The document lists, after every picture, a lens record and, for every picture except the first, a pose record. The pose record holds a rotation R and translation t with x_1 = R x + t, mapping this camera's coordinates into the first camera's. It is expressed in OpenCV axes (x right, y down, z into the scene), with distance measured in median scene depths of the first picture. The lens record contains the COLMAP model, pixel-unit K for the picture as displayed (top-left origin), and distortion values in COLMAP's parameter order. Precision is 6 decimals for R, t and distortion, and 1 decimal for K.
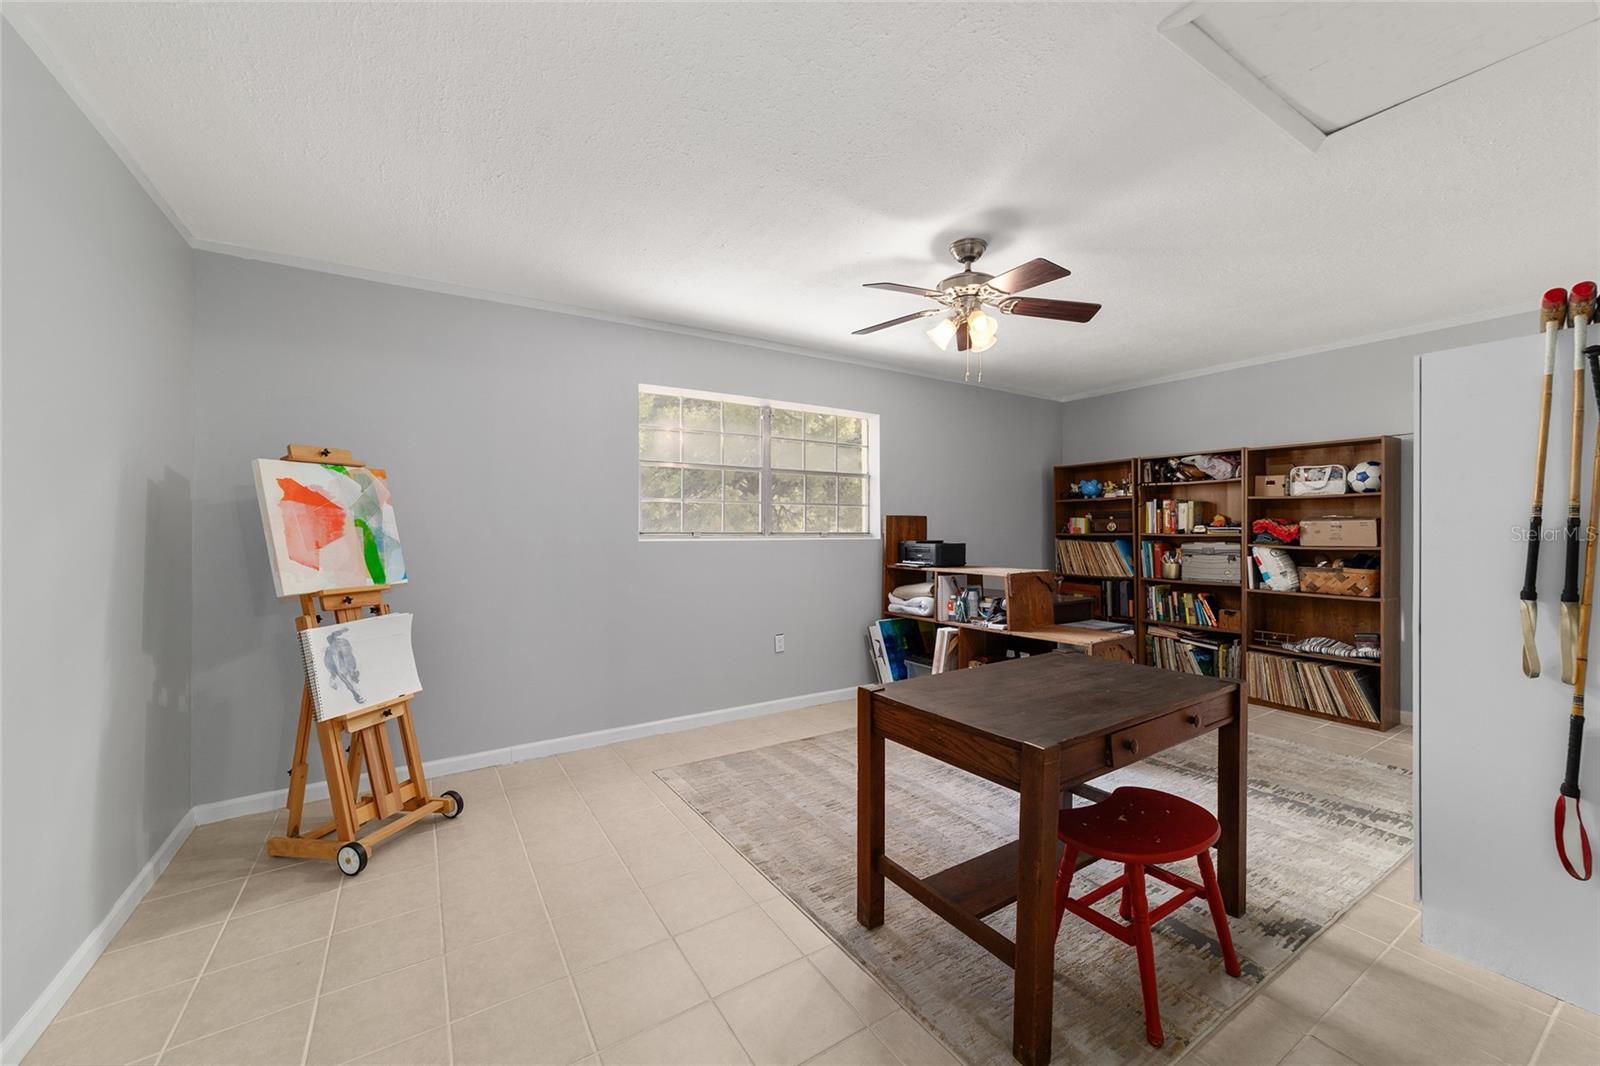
lens RADIAL K [[619.1, 0, 815.4], [0, 619.1, 535.4], [0, 0, 1]] dist [0.000512, -0.000307]
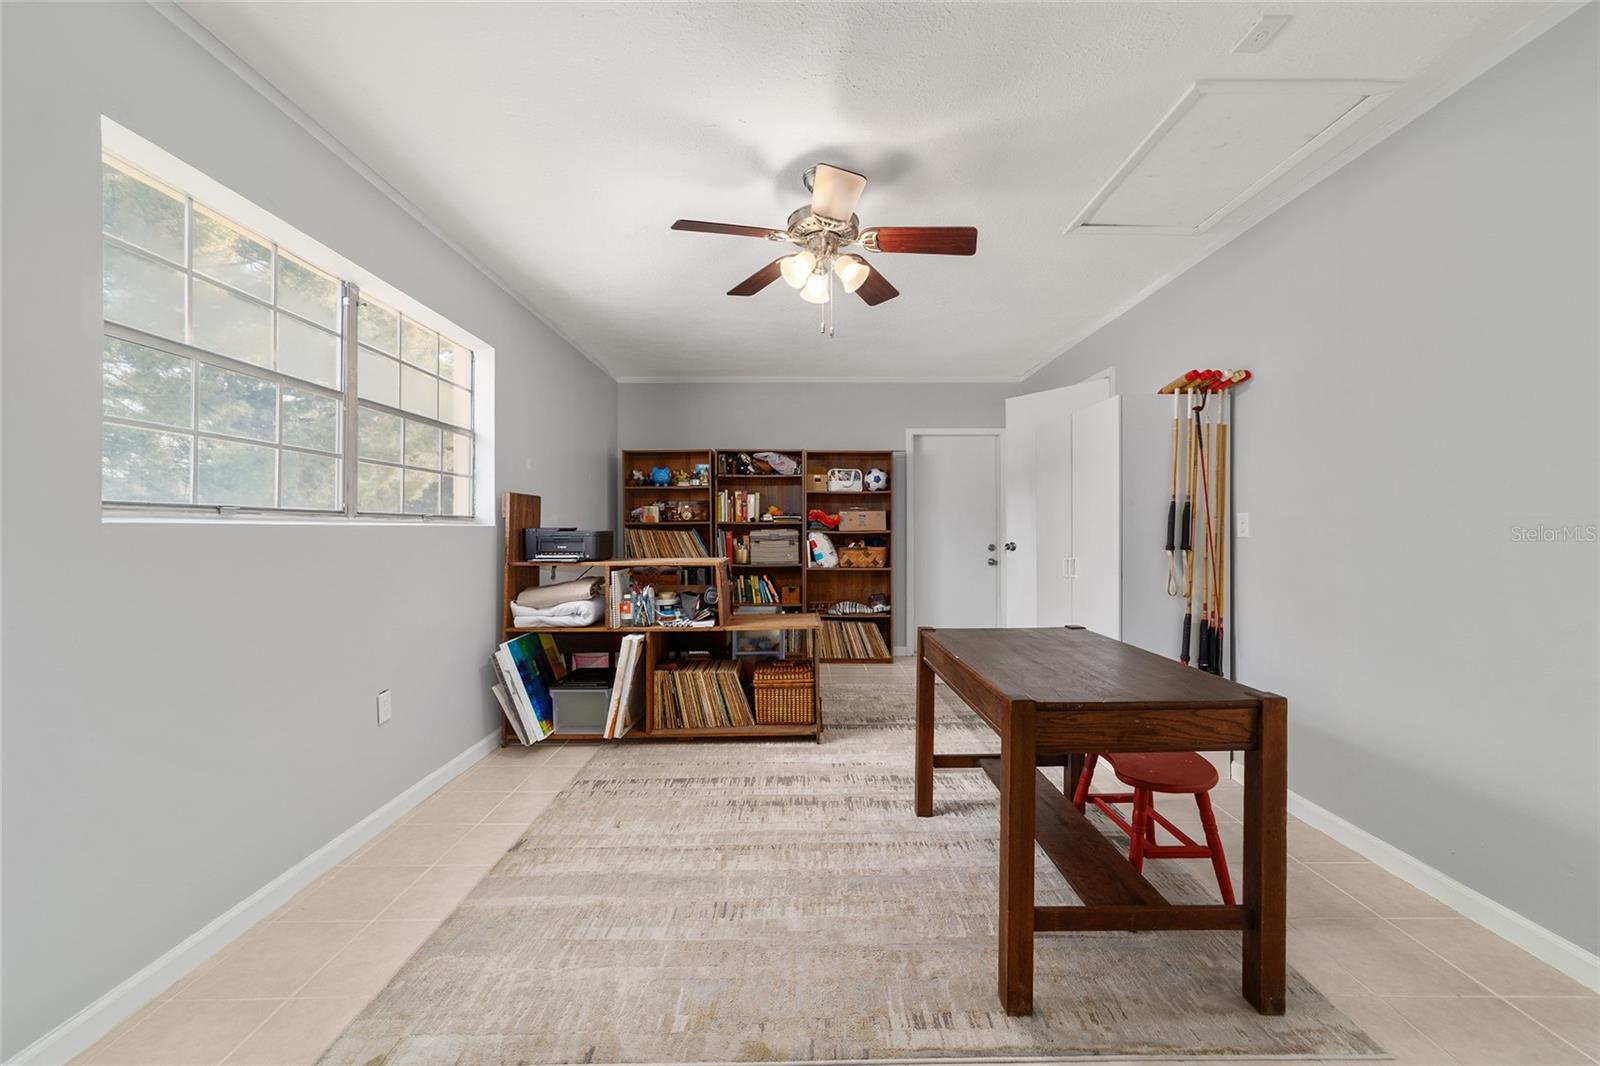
lens RADIAL K [[619.1, 0, 799.5], [0, 619.1, 524.9], [0, 0, 1]] dist [0.000512, -0.000307]
pose [[0.549872, 0.003634, 0.835241, -0.313661], [0.009875, 0.999892, -0.010852, 0.016980], [-0.835191, 0.014215, 0.549776, 0.358087]]
